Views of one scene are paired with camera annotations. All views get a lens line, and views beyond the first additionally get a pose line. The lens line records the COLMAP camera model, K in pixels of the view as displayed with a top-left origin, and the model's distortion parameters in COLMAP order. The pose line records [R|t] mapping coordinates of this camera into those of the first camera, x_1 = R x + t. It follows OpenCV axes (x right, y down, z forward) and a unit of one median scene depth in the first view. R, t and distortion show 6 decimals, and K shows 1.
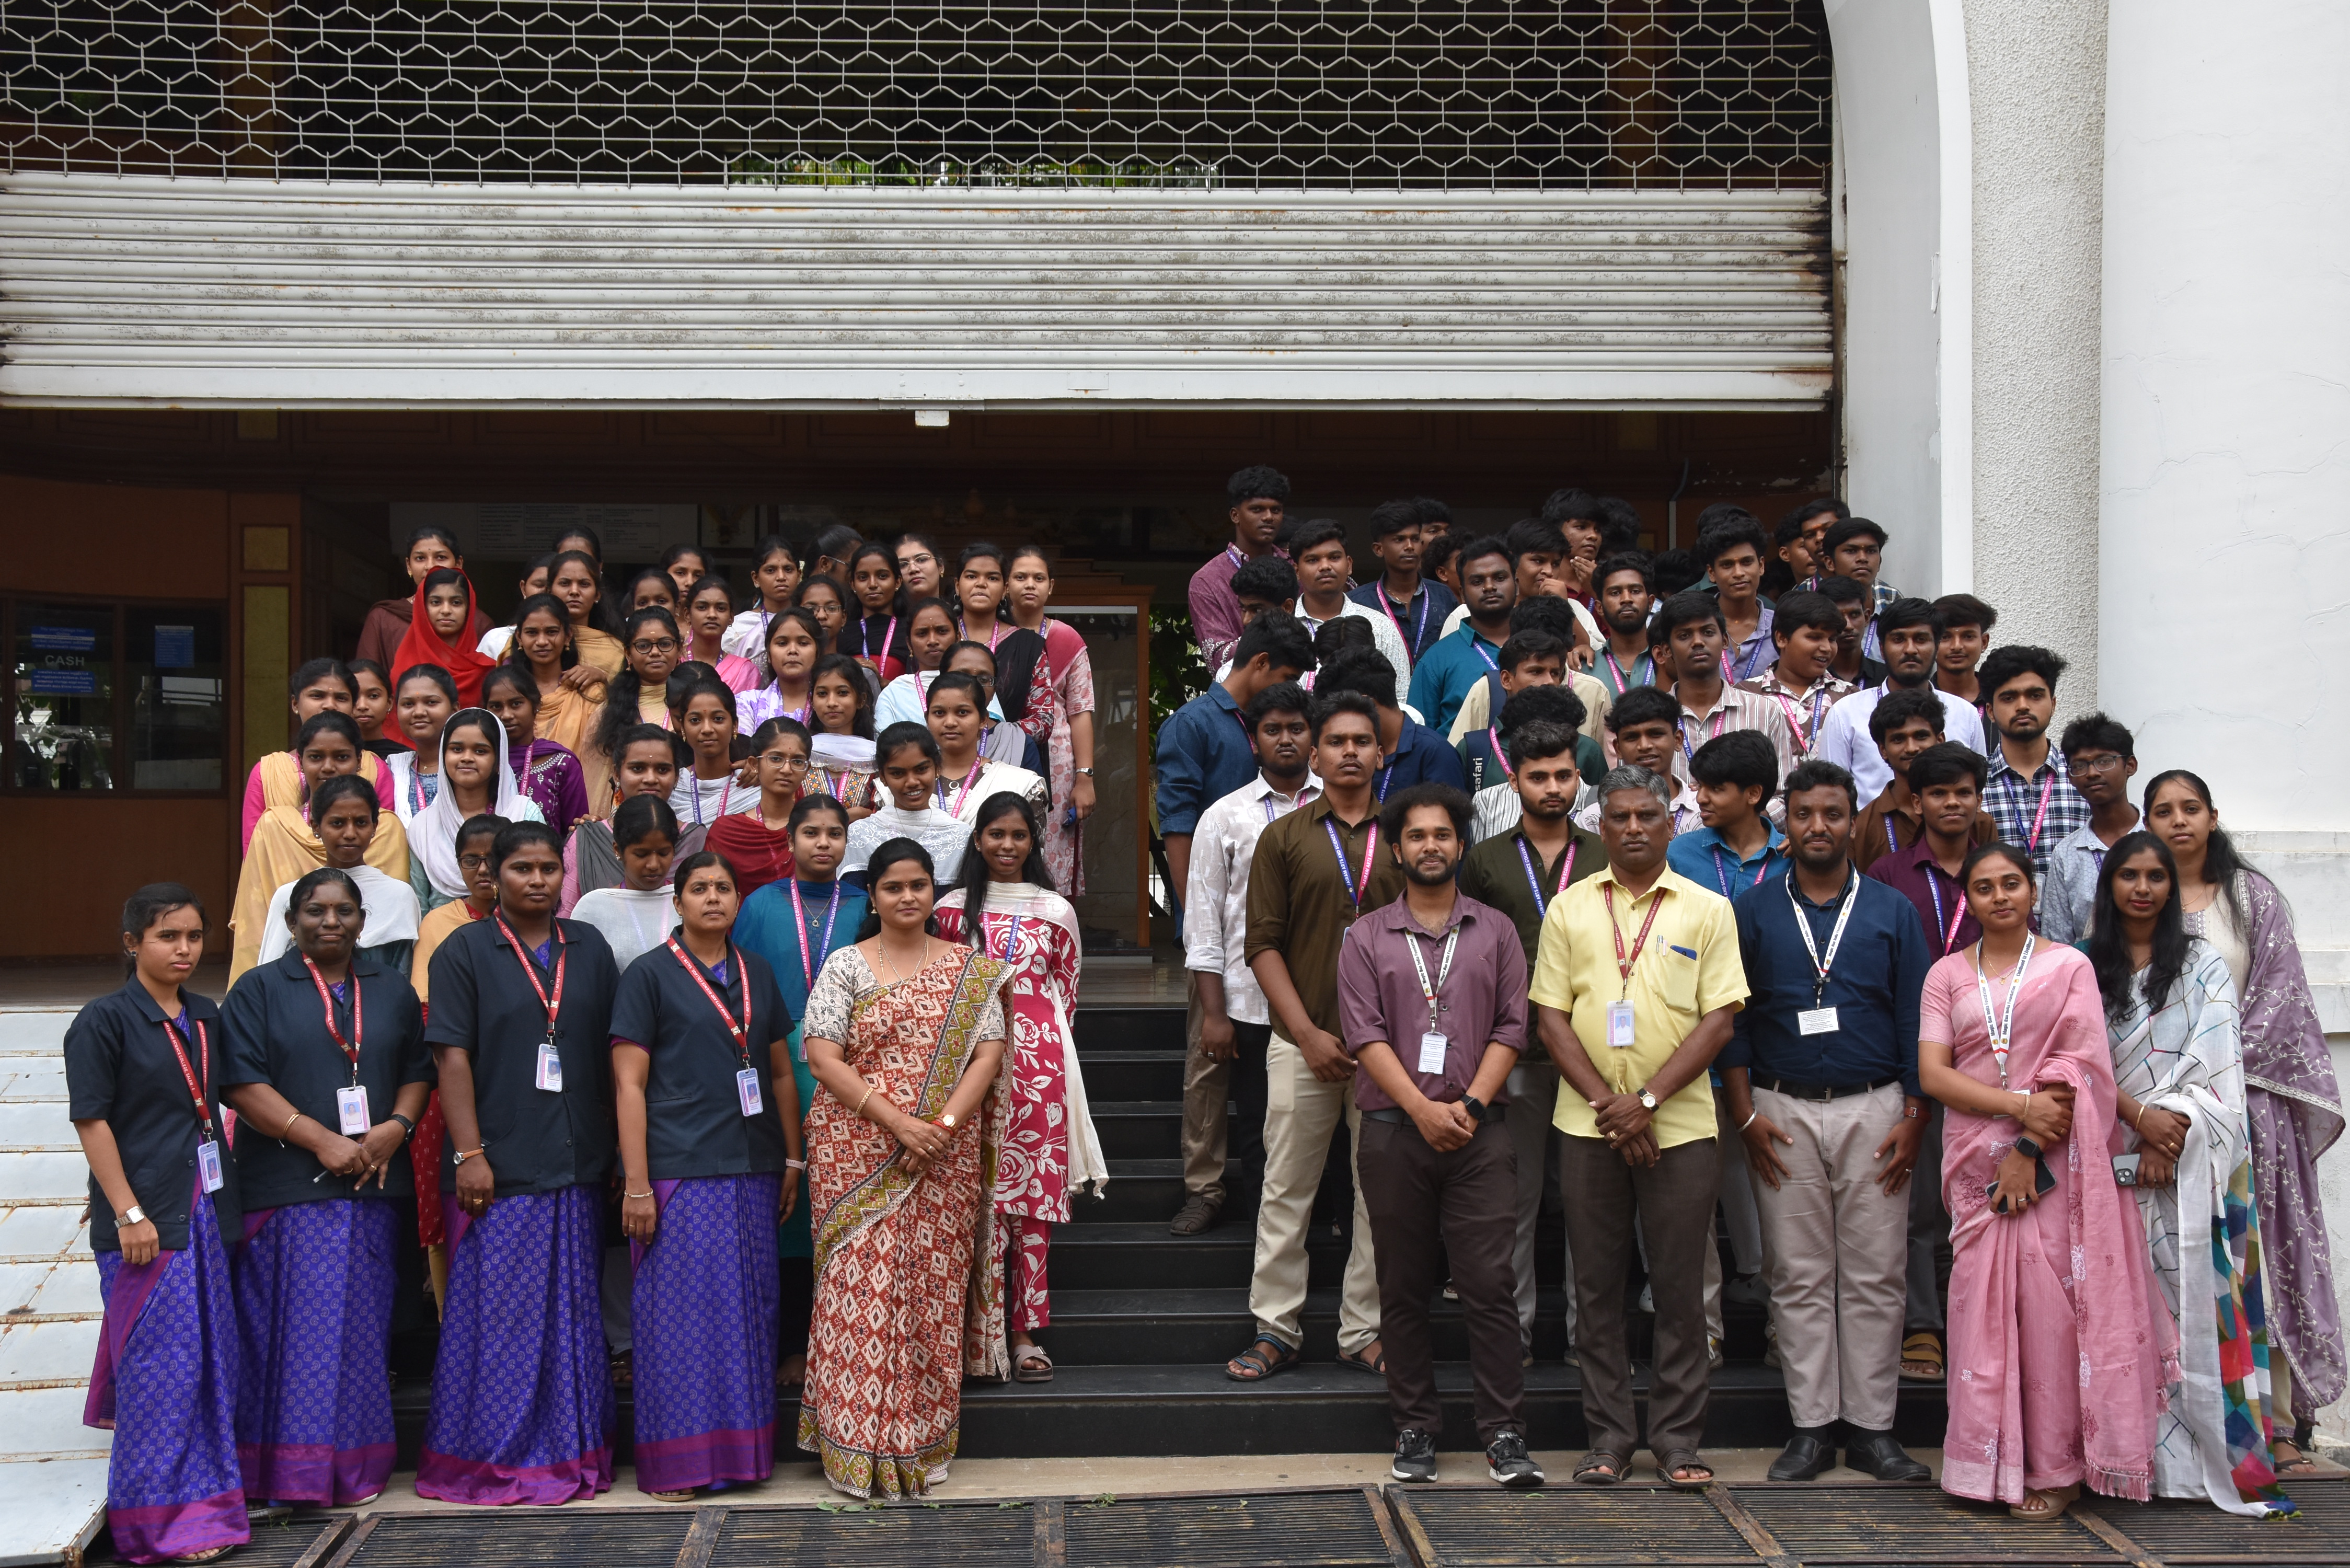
lens RADIAL K [[2862.3, 0, 1255.0], [0, 2862.3, 814.0], [0, 0, 1]] dist [0.116653, 0.000000]
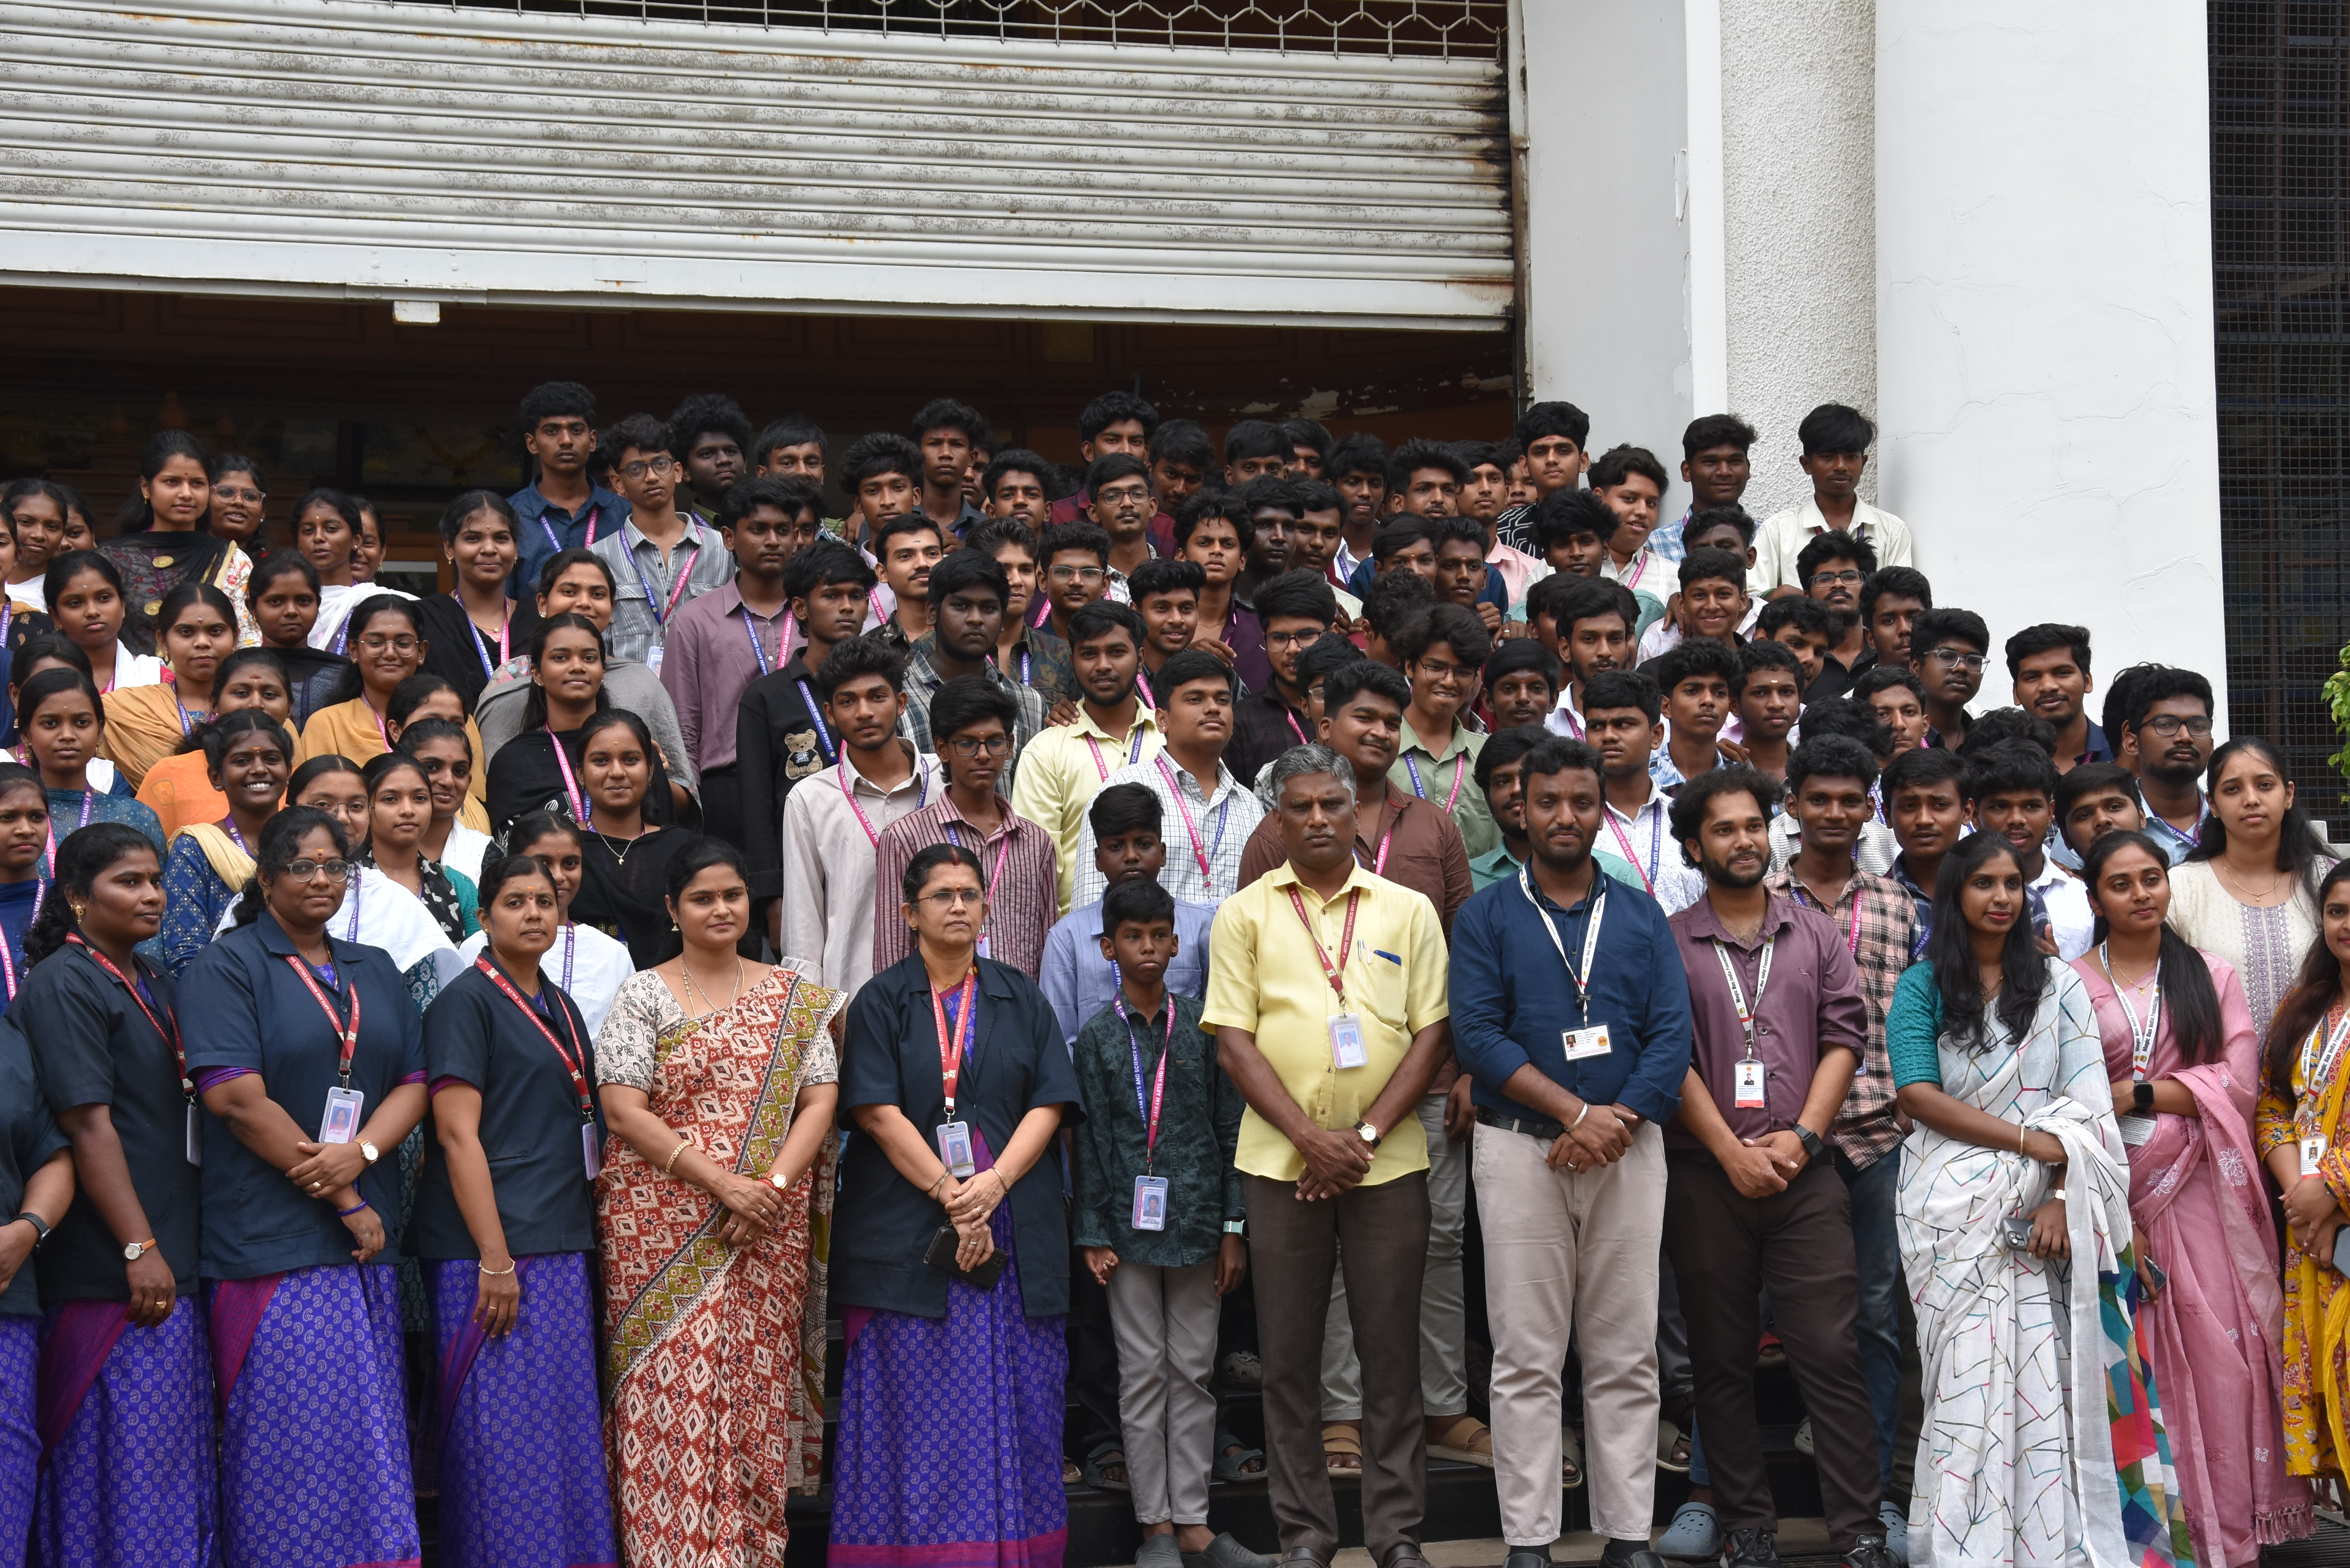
lens RADIAL K [[4290.0, 0, 1199.8], [0, 4290.0, 827.0], [0, 0, 1]] dist [0.444456, 0.000000]
pose [[0.960449, -0.013166, 0.278146, -0.235069], [0.015537, 0.999859, -0.006323, 0.009261], [-0.278024, 0.010394, 0.960518, -0.168543]]
